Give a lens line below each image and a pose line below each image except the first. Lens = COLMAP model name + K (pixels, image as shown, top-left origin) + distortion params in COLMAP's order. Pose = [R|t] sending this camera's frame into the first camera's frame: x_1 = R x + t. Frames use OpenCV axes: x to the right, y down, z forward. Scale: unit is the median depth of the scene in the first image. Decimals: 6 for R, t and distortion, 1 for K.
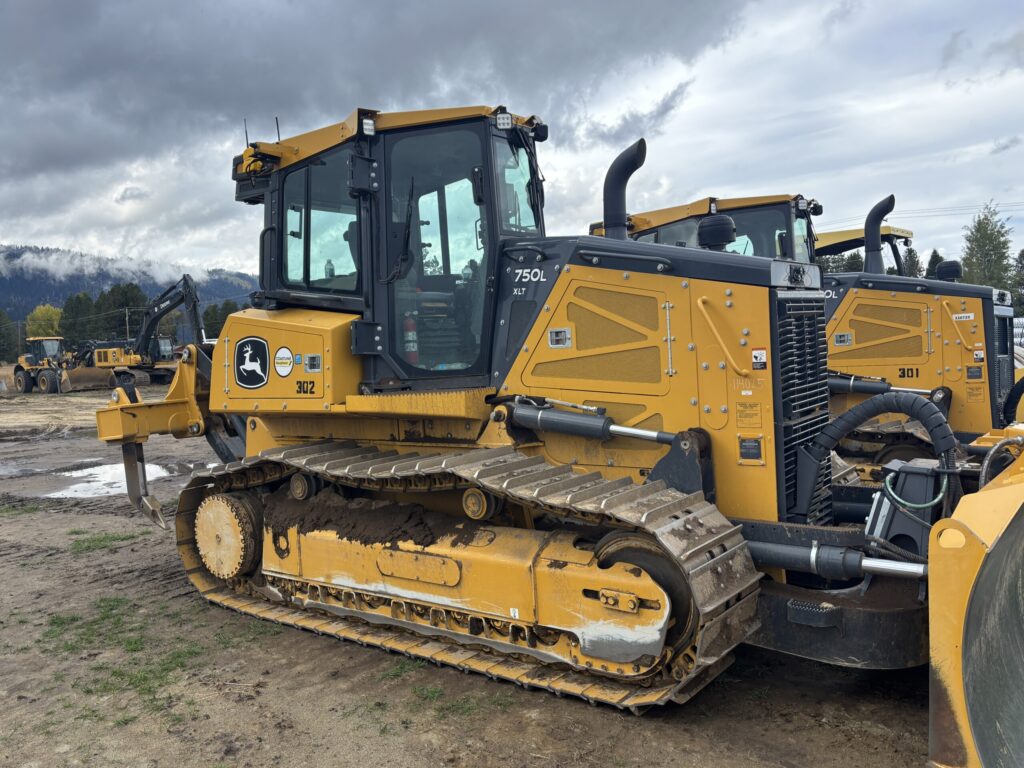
lens RADIAL K [[825.3, 0, 514.3], [0, 825.3, 385.3], [0, 0, 1]] dist [0.003257, 0.002899]
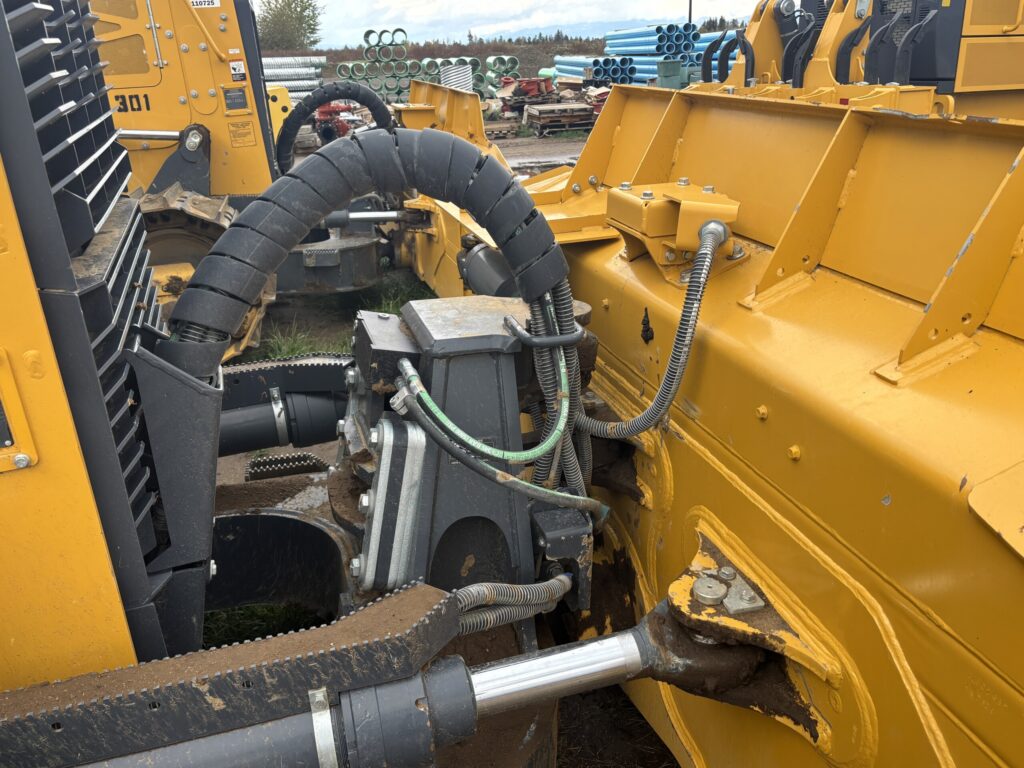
lens RADIAL K [[825.3, 0, 515.2], [0, 825.3, 385.3], [0, 0, 1]] dist [0.003257, 0.002899]
pose [[0.557070, -0.296163, 0.775861, 0.117393], [0.055652, 0.945461, 0.320945, 0.001212], [-0.828599, -0.135610, 0.543170, 0.446110]]
